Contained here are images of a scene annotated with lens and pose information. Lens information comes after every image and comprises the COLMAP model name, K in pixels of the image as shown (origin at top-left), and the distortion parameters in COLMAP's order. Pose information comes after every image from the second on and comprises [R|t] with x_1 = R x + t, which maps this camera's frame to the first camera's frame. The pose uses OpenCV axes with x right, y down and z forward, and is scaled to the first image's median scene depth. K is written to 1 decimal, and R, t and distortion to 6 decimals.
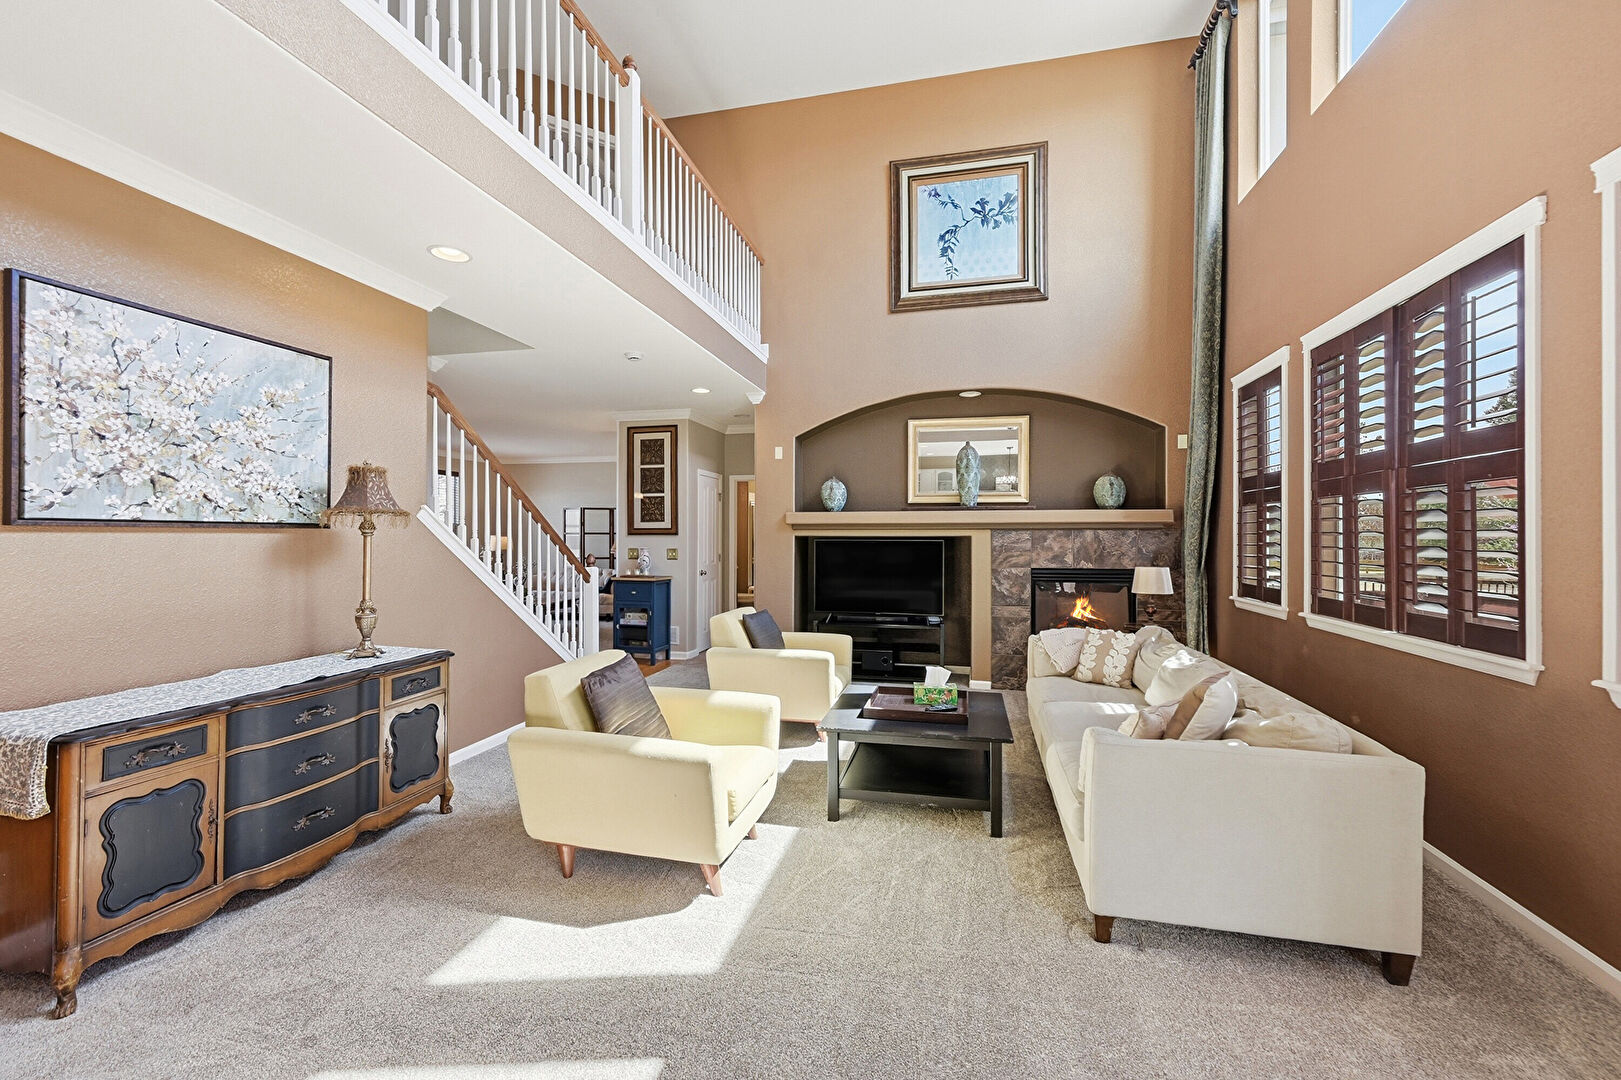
lens RADIAL K [[650.2, 0, 810.8], [0, 650.2, 531.4], [0, 0, 1]] dist [-0.002048, -0.000260]
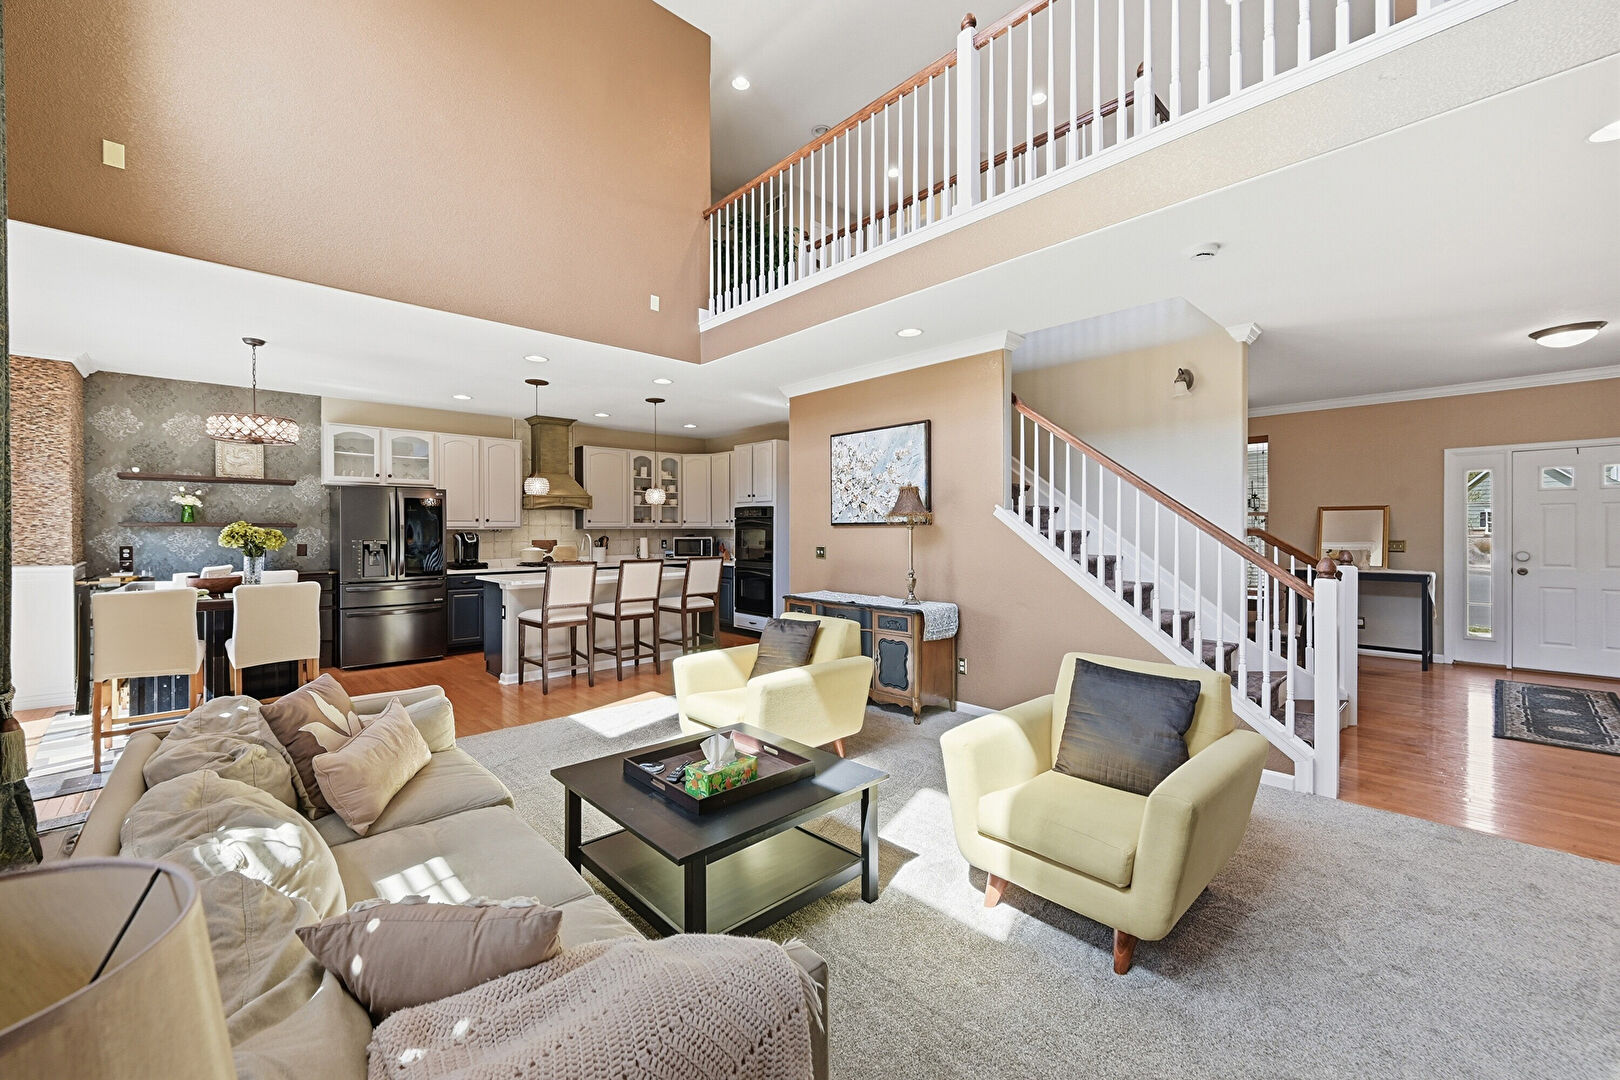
lens RADIAL K [[649.8, 0, 810.3], [0, 649.8, 531.5], [0, 0, 1]] dist [-0.002048, -0.000260]
pose [[-0.550360, -0.001124, -0.834927, 0.900585], [0.006810, 0.999960, -0.005836, 0.022828], [0.834900, -0.008898, -0.550330, 1.898691]]
